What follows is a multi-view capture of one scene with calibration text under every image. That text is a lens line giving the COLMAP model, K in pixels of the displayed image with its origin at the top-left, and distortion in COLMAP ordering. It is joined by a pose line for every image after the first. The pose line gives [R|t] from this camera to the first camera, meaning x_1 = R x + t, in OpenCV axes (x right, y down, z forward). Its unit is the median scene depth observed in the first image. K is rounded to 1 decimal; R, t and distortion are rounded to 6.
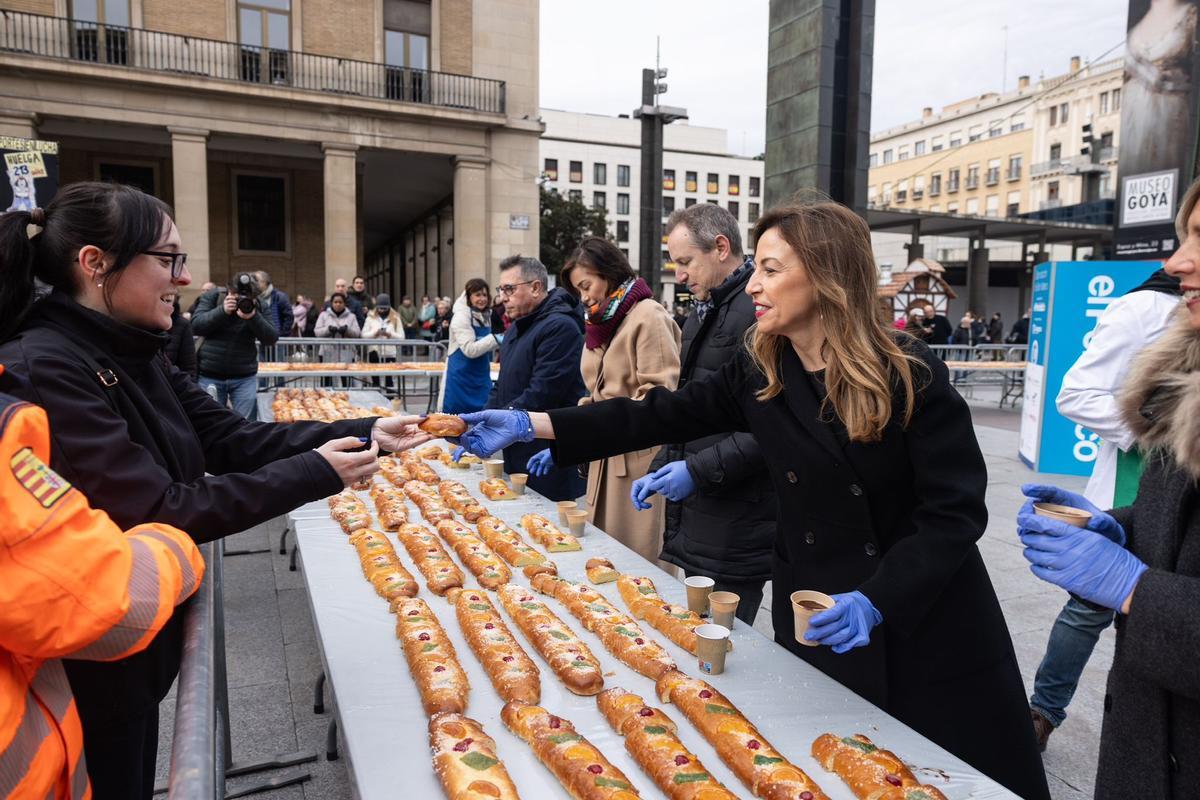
lens RADIAL K [[794.4, 0, 589.1], [0, 794.4, 401.5], [0, 0, 1]] dist [-0.008583, 0.007318]
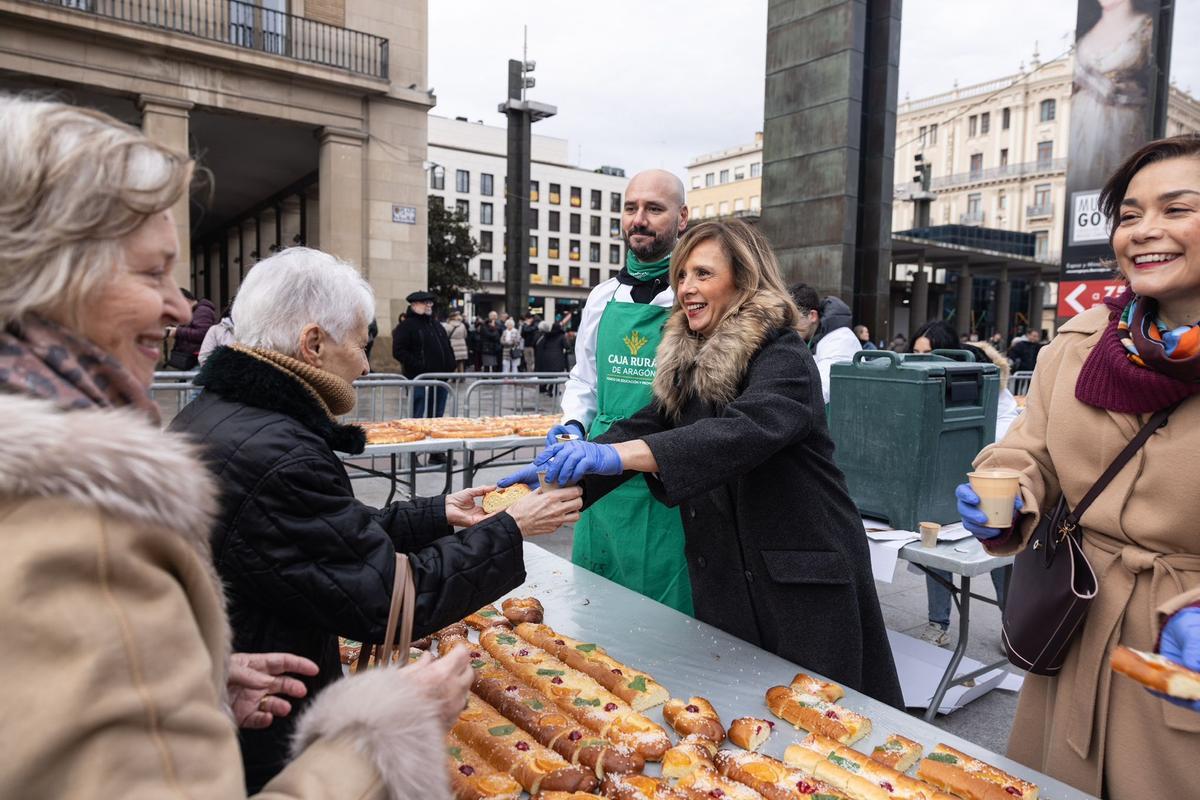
lens RADIAL K [[794.4, 0, 589.6], [0, 794.4, 402.1], [0, 0, 1]] dist [-0.008583, 0.007318]
pose [[0.974203, -0.007944, 0.225535, -0.098869], [0.011496, 0.999830, -0.014441, -0.022344], [-0.225382, 0.016661, 0.974128, 0.190017]]
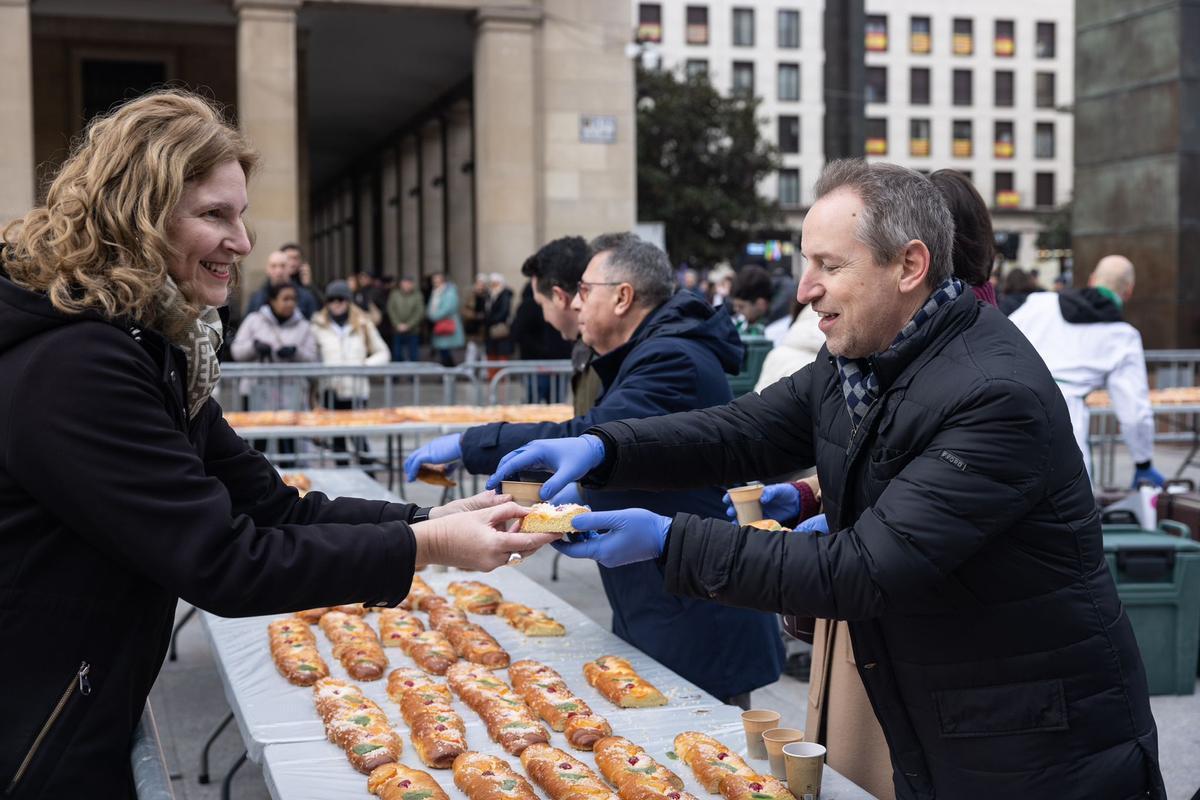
lens RADIAL K [[1520.1, 0, 584.1], [0, 1520.1, 405.6], [0, 0, 1]] dist [0.005560, 0.000000]
pose [[0.995578, -0.015144, -0.092707, -0.005961], [0.011789, 0.999259, -0.036632, -0.005196], [0.093193, 0.035377, 0.995019, -0.003804]]
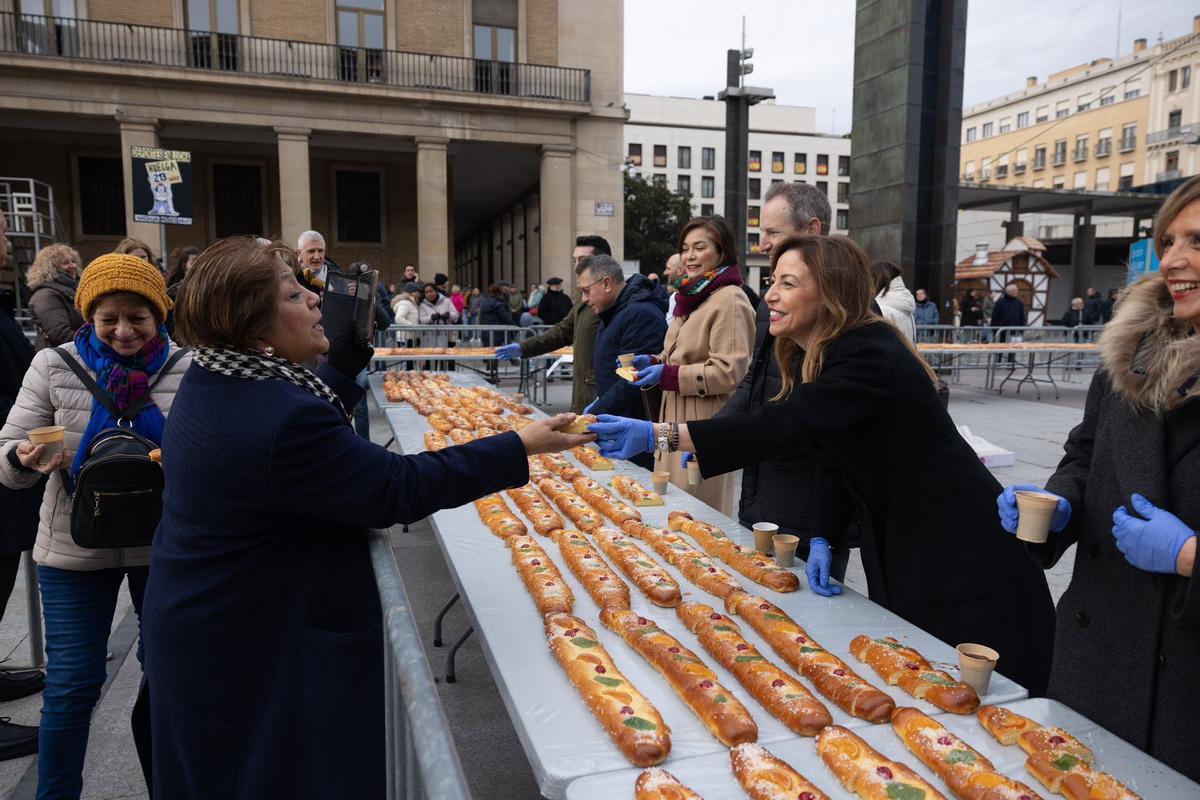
lens RADIAL K [[794.4, 0, 590.6], [0, 794.4, 399.1], [0, 0, 1]] dist [-0.008583, 0.007318]
pose [[0.994617, 0.000623, -0.103620, 0.000380], [0.000938, 0.999887, 0.015010, 0.001918], [0.103617, -0.015026, 0.994504, -0.016539]]
